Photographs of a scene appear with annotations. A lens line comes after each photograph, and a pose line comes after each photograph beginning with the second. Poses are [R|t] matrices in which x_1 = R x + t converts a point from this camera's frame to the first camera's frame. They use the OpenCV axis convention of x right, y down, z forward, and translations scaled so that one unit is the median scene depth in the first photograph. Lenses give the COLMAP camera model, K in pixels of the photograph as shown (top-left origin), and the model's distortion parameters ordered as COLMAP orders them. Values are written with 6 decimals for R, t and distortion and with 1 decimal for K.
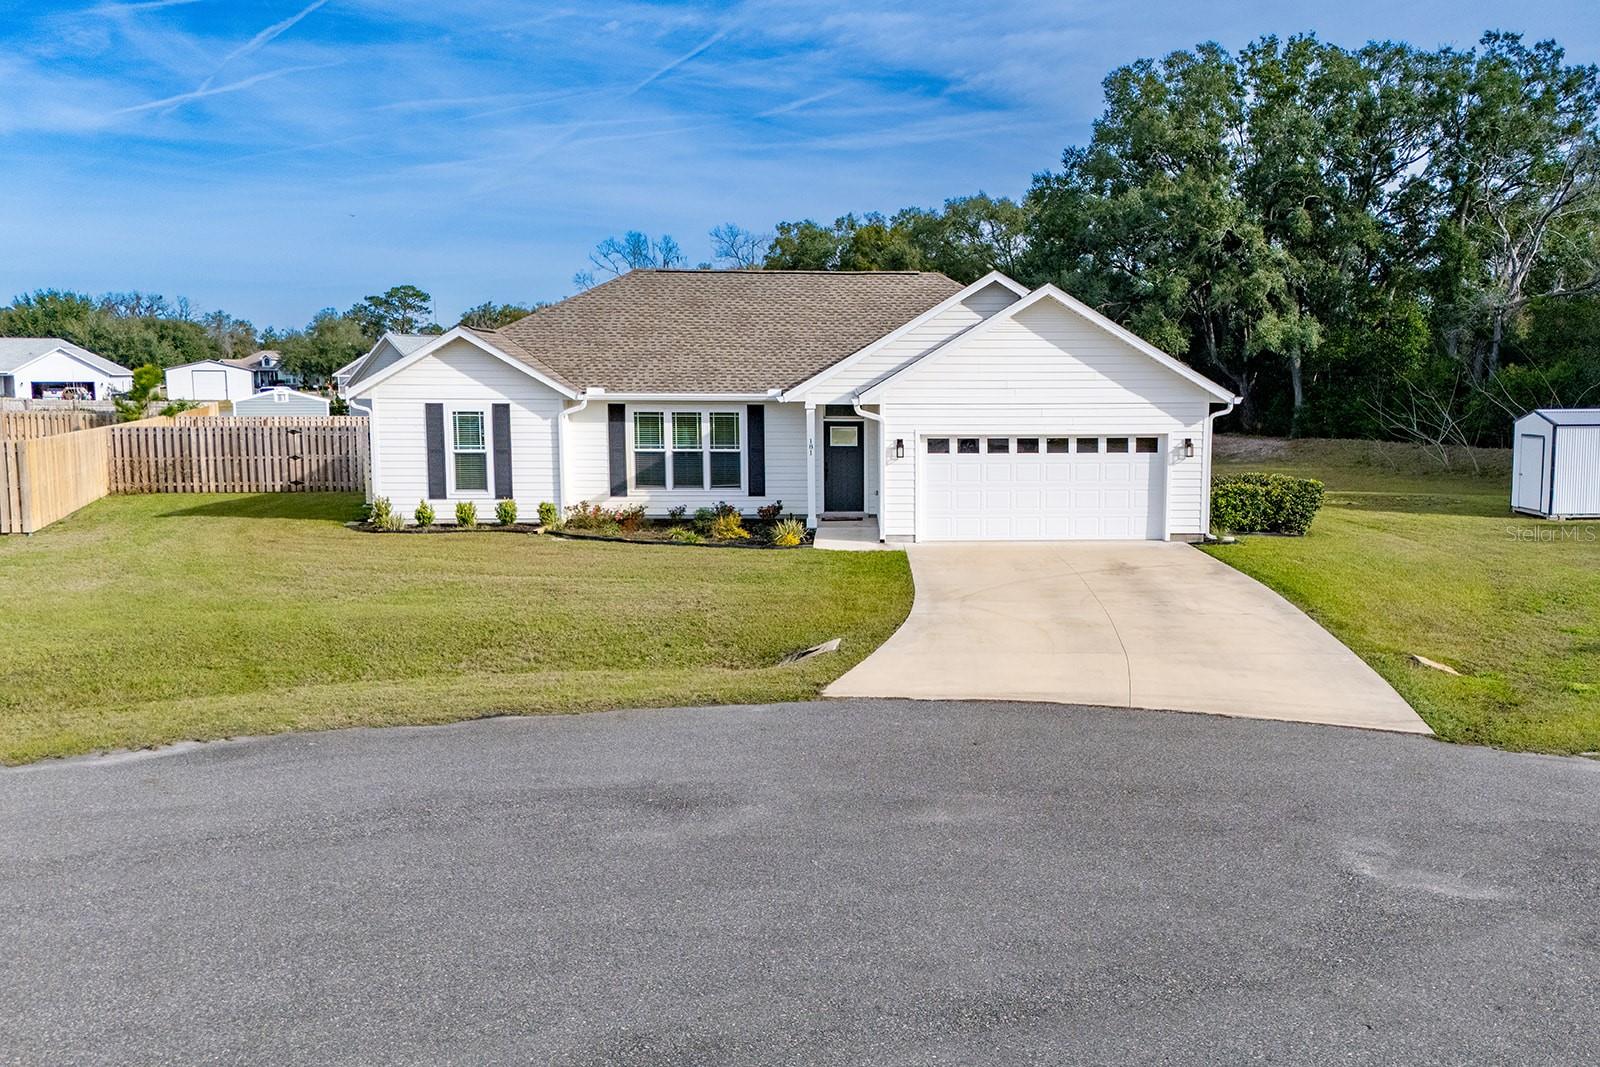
lens RADIAL K [[1380.8, 0, 931.6], [0, 1380.8, 525.5], [0, 0, 1]] dist [0.090801, -0.060714]
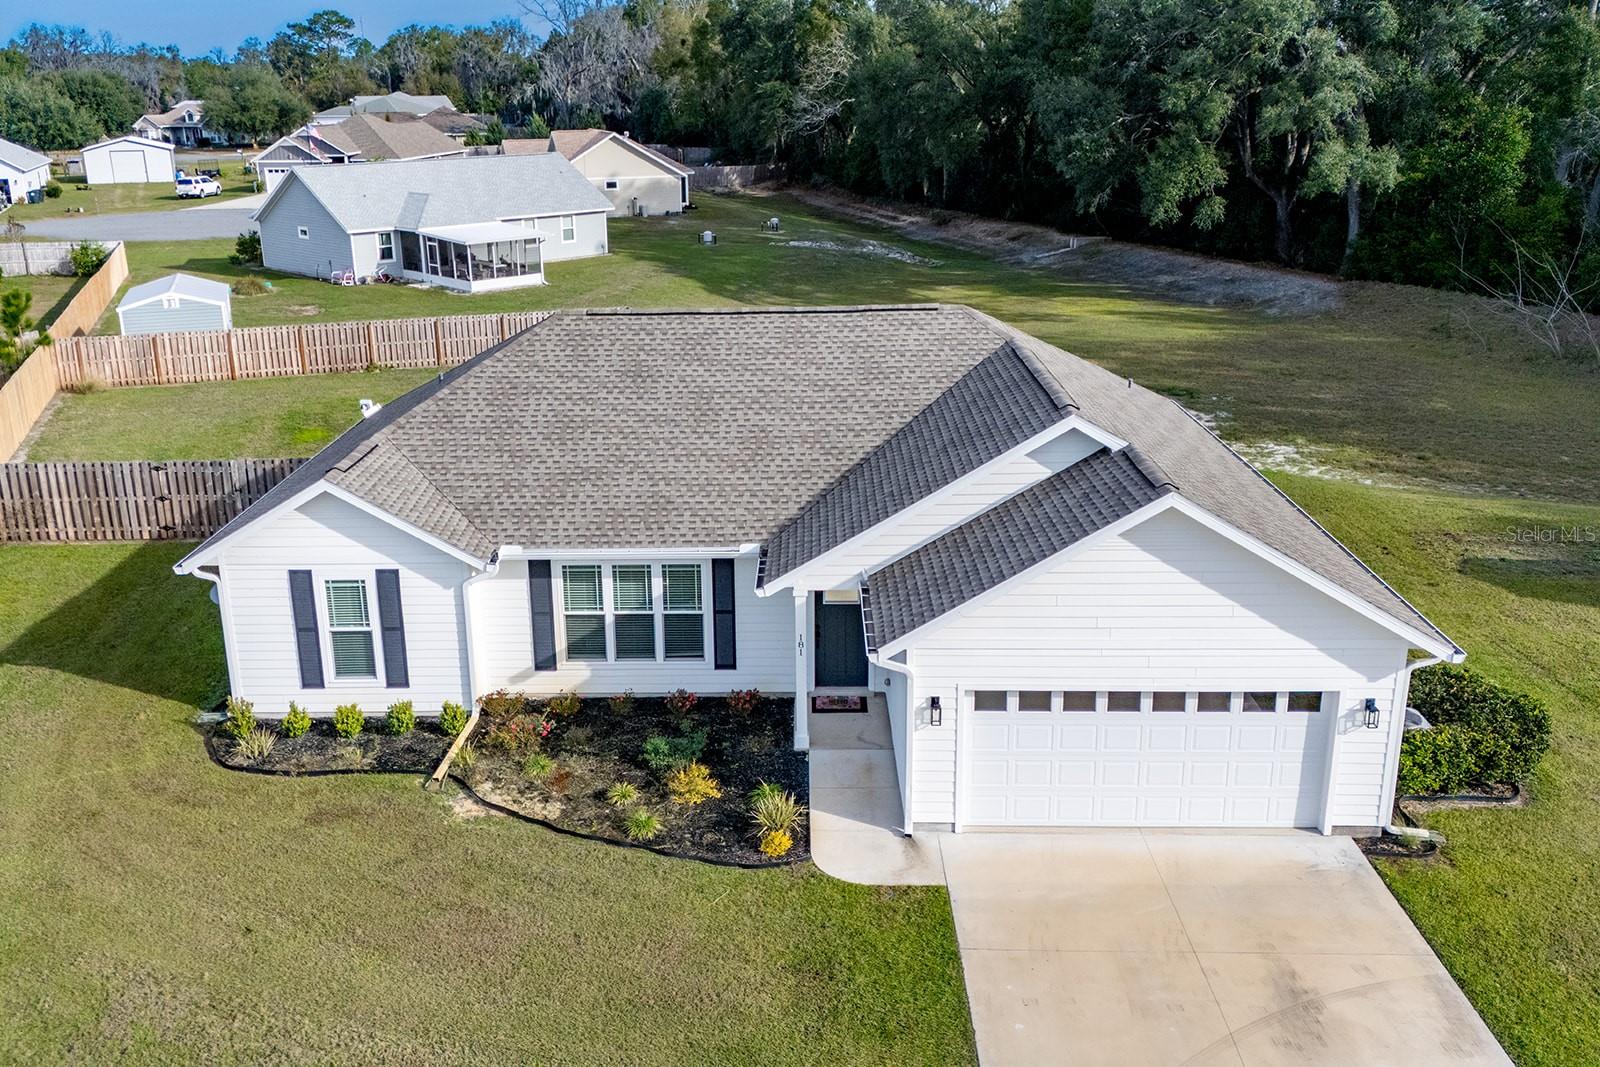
lens RADIAL K [[1436.3, 0, 749.5], [0, 1436.3, 546.9], [0, 0, 1]] dist [0.090029, -0.067842]
pose [[0.995670, 0.009227, -0.092495, -0.042973], [0.008361, 0.982138, 0.187978, -0.233254], [0.092577, -0.187937, 0.977808, 0.254783]]
